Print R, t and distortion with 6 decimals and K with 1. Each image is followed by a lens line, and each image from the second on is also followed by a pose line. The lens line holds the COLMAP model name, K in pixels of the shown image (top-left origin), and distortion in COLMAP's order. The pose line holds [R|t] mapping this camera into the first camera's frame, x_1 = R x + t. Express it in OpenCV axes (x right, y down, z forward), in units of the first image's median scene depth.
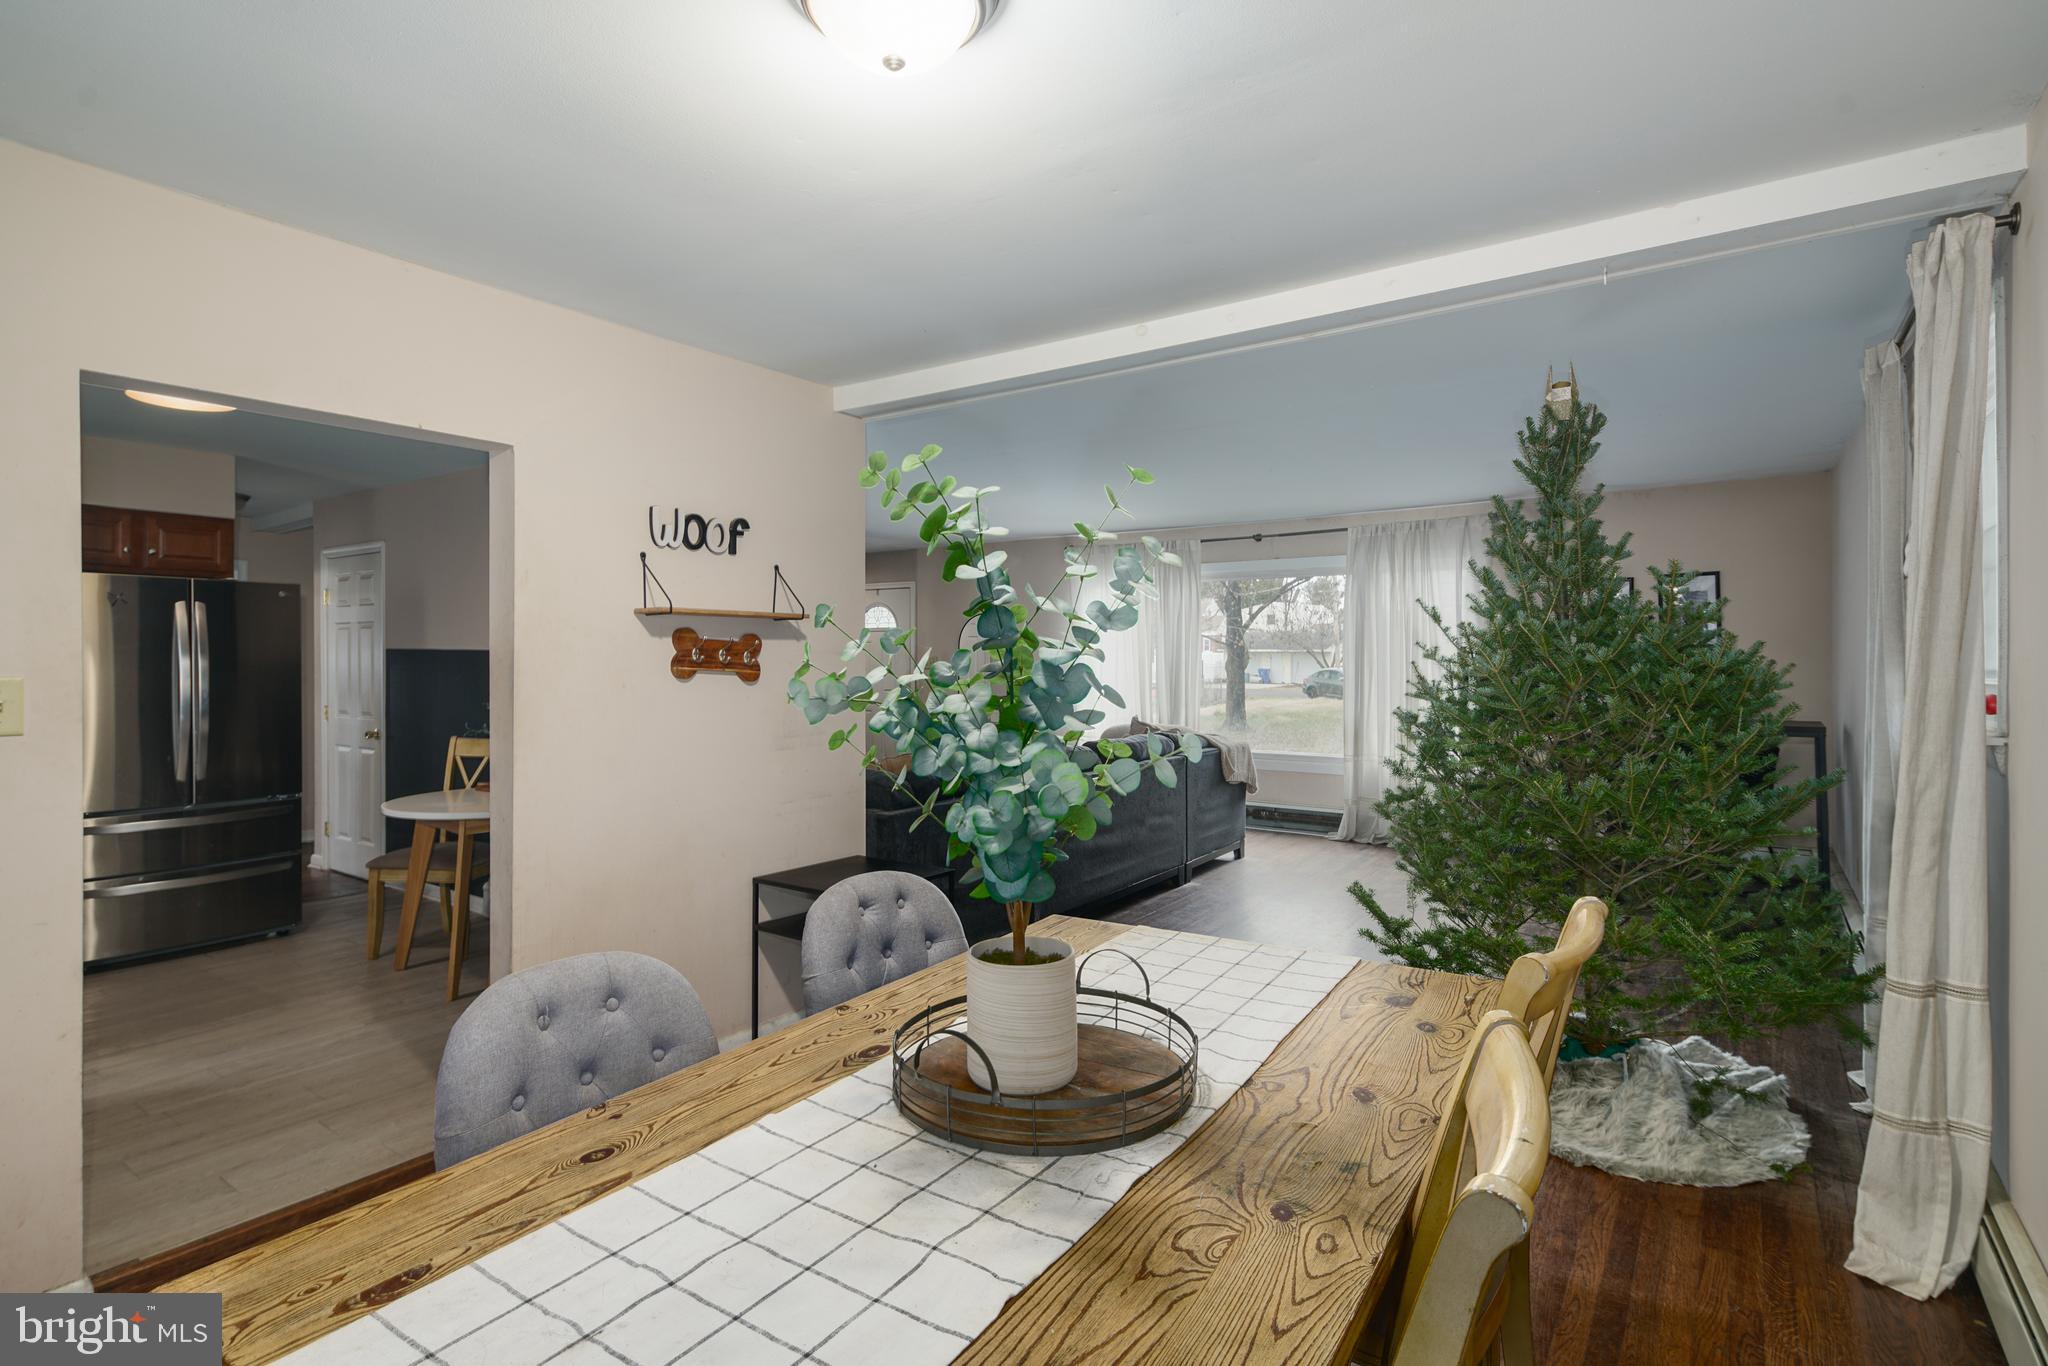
lens RADIAL K [[1002.5, 0, 1038.1], [0, 1002.5, 653.1], [0, 0, 1]] dist [0.004971, -0.004179]
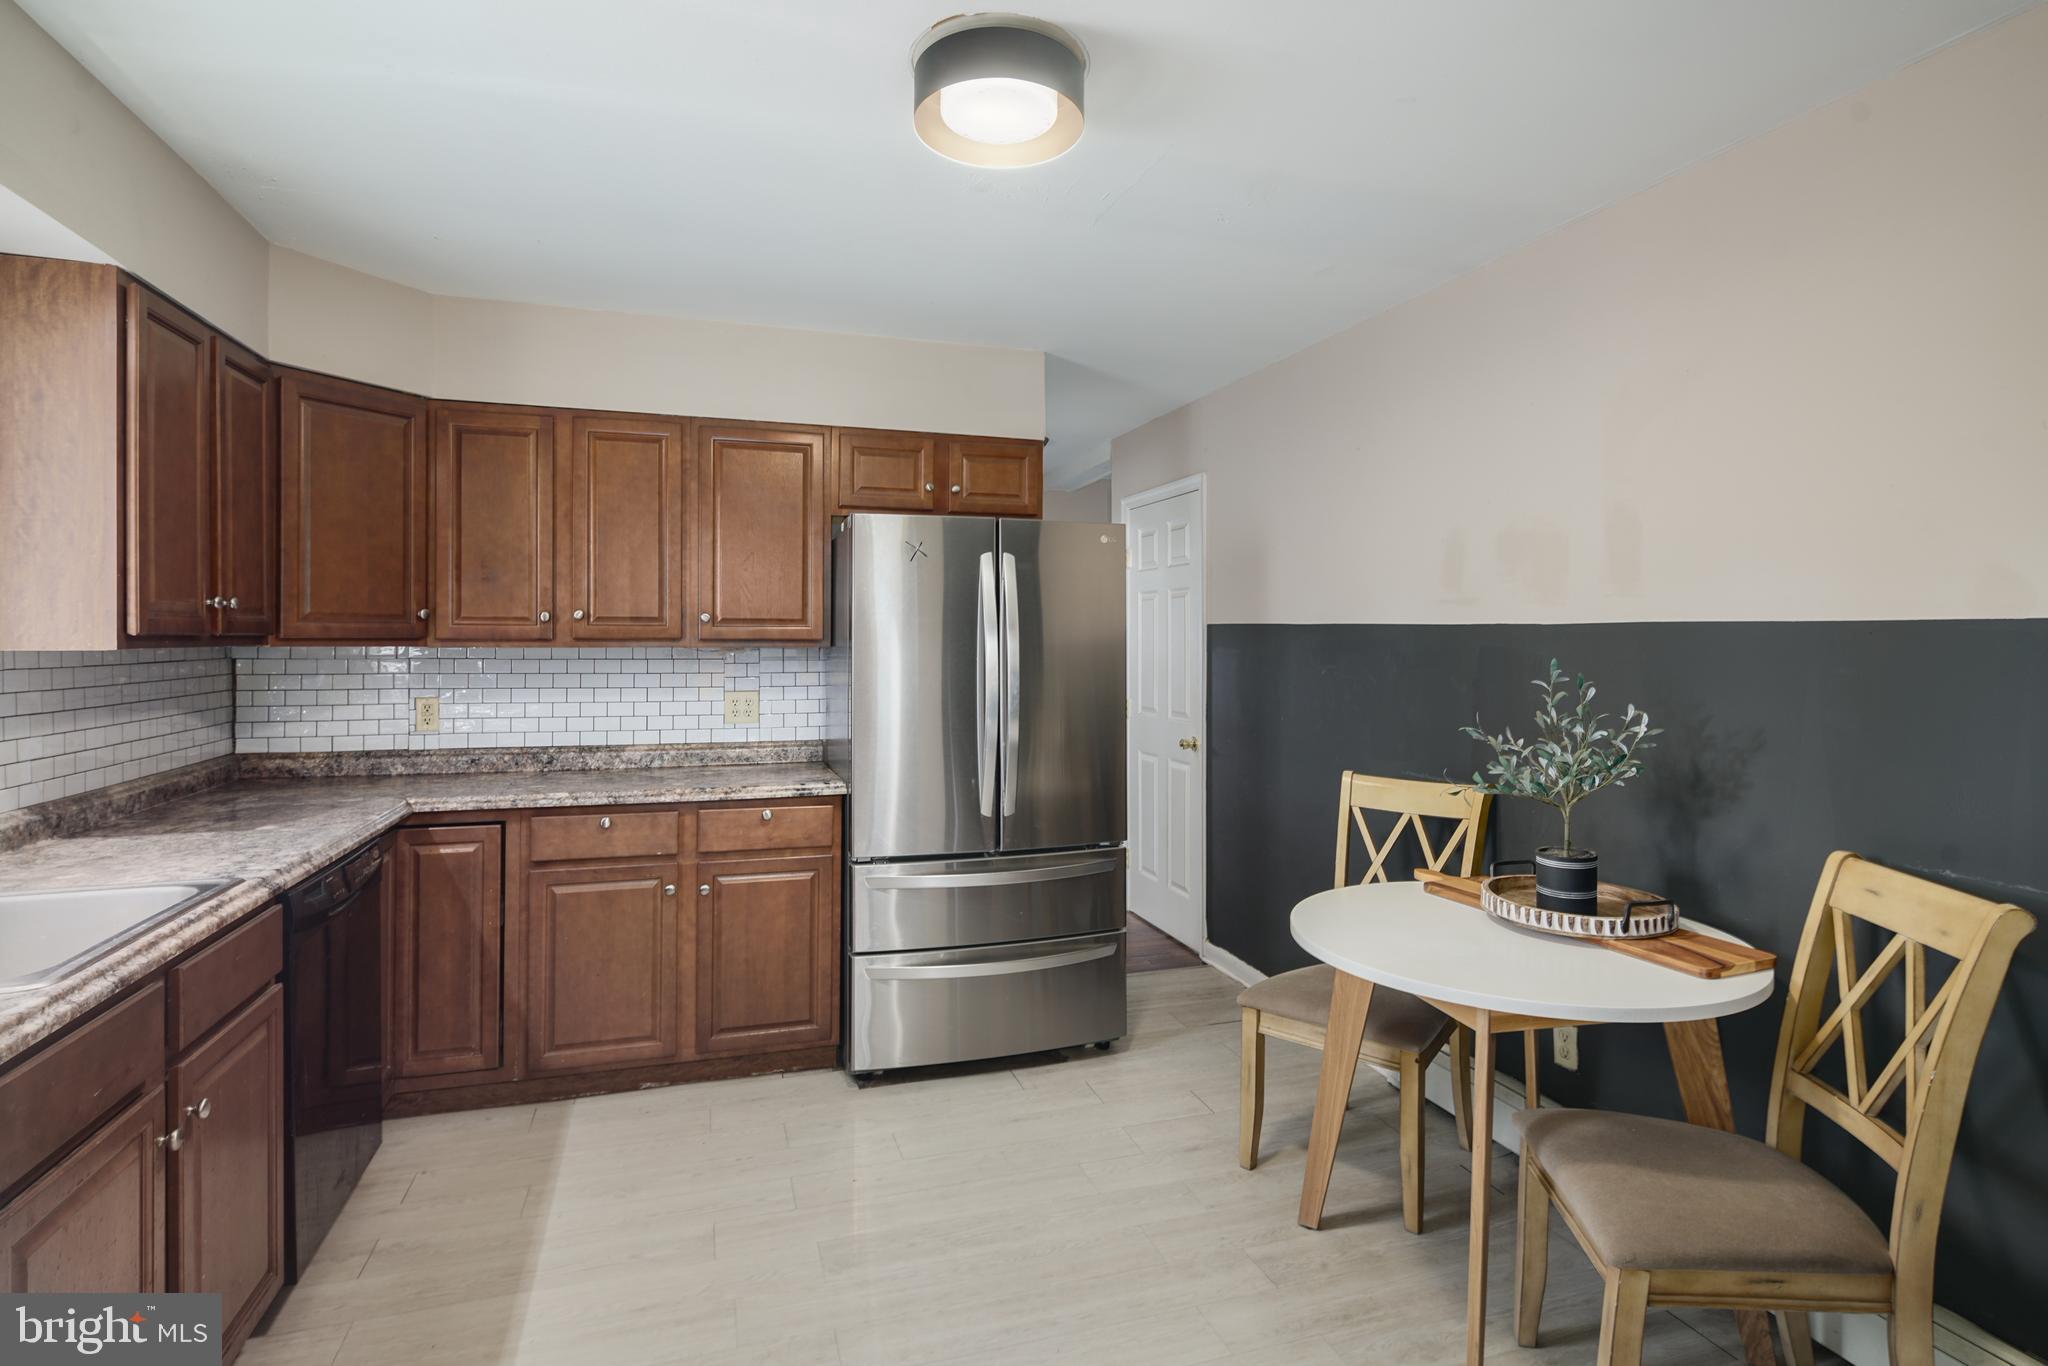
lens RADIAL K [[1002.5, 0, 1023.5], [0, 1002.5, 649.2], [0, 0, 1]] dist [0.004971, -0.004179]
pose [[0.789084, 0.006951, -0.614246, -0.386108], [0.000884, 0.999922, 0.012451, 0.005518], [0.614284, -0.010367, 0.789017, 0.443280]]
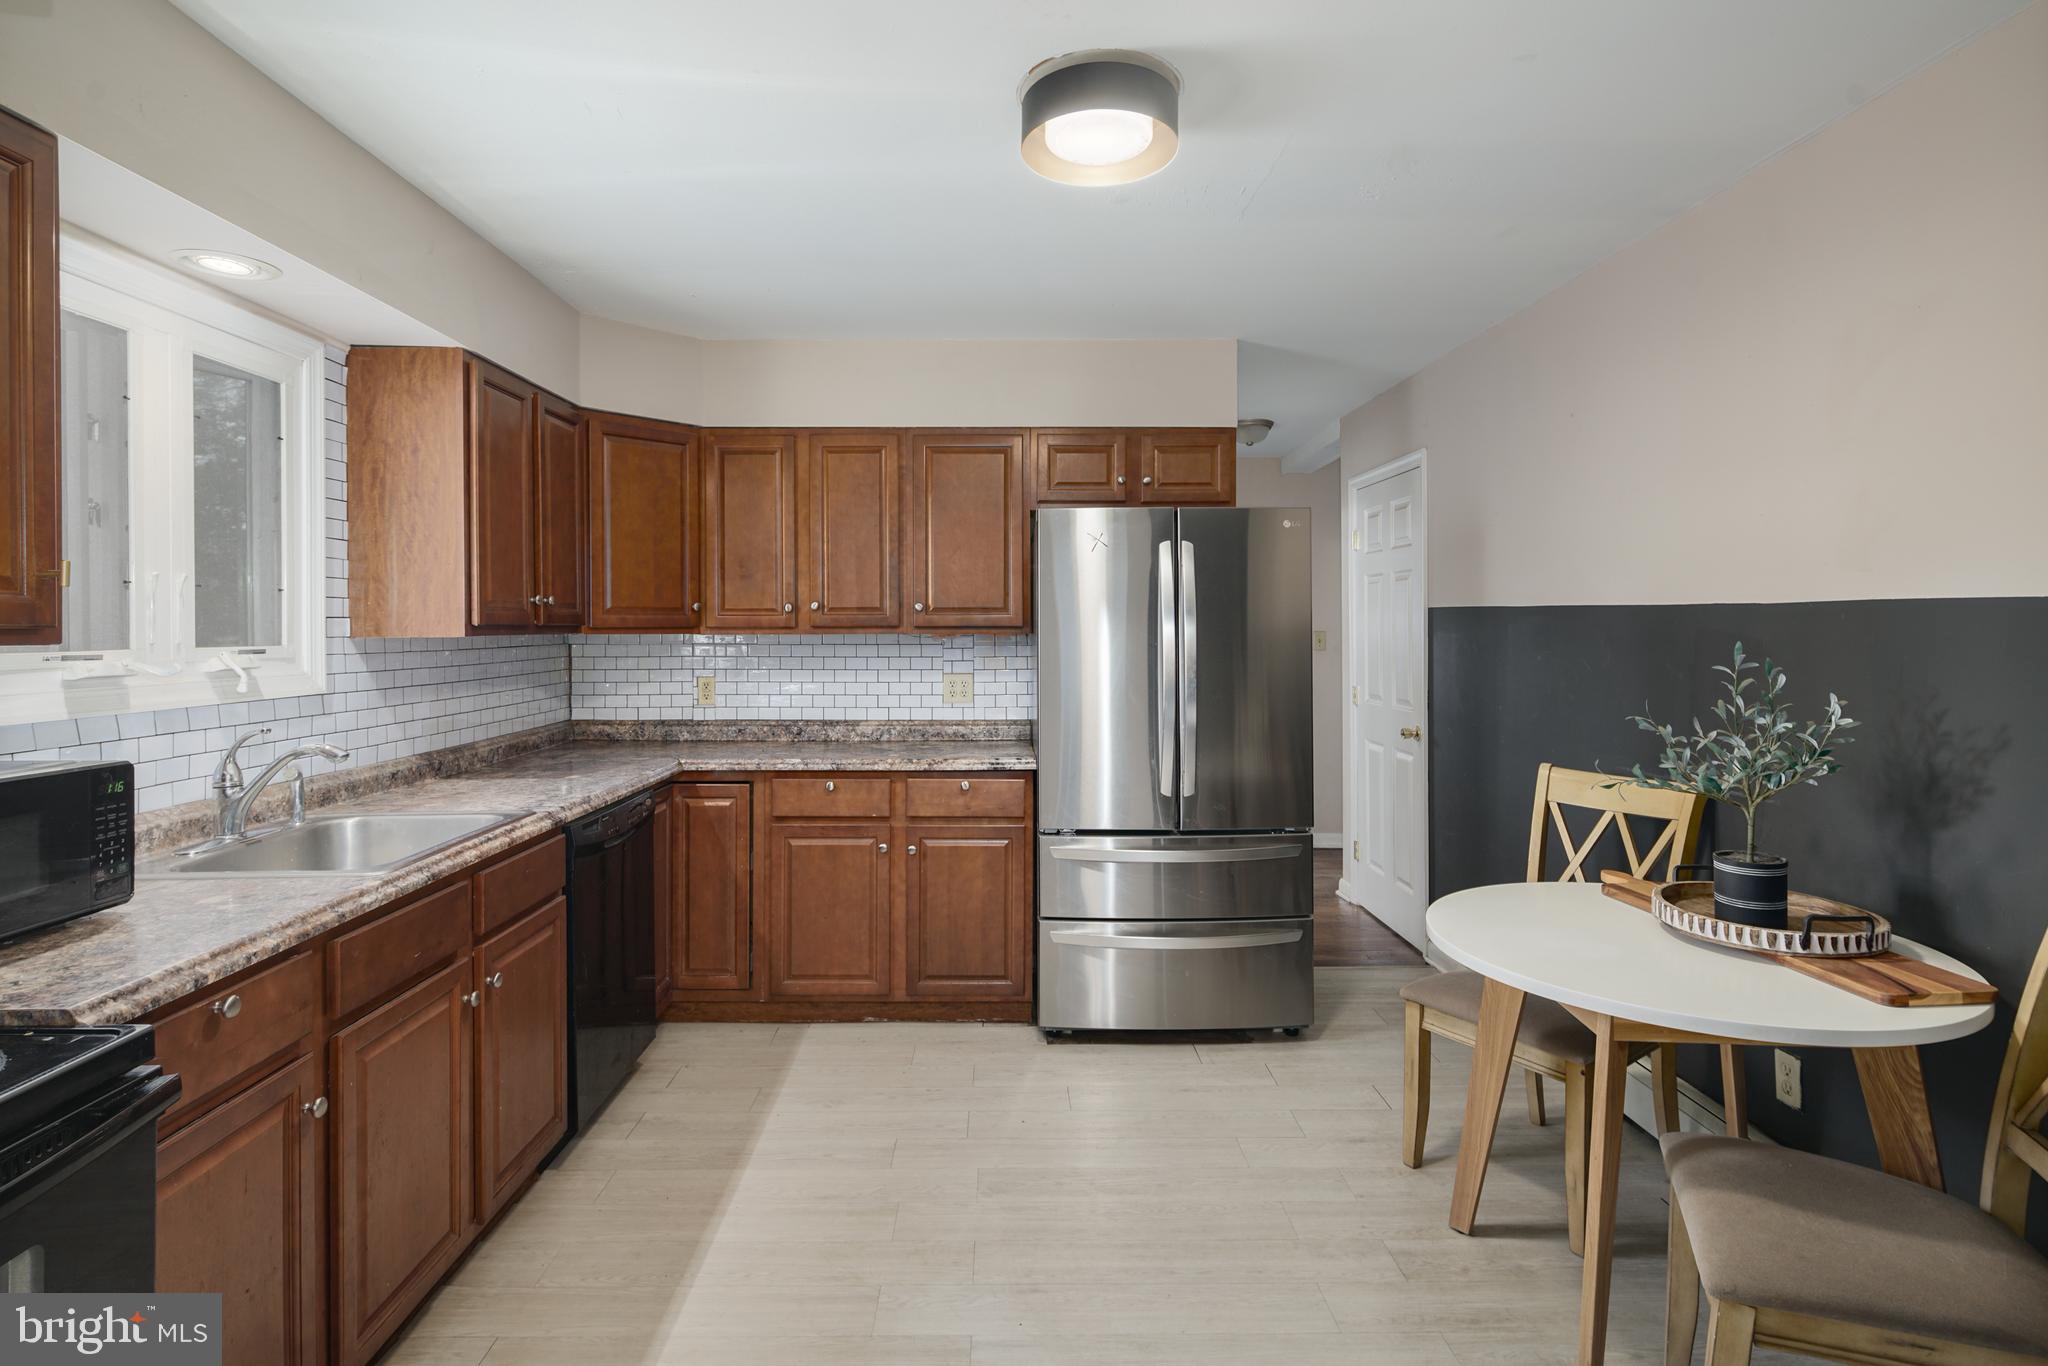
lens RADIAL K [[1002.5, 0, 1013.5], [0, 1002.5, 638.6], [0, 0, 1]] dist [0.004971, -0.004179]
pose [[0.572557, 0.006712, -0.819837, -0.313308], [0.007583, 0.999880, 0.013482, 0.006506], [0.819830, -0.013936, 0.572438, 0.471533]]
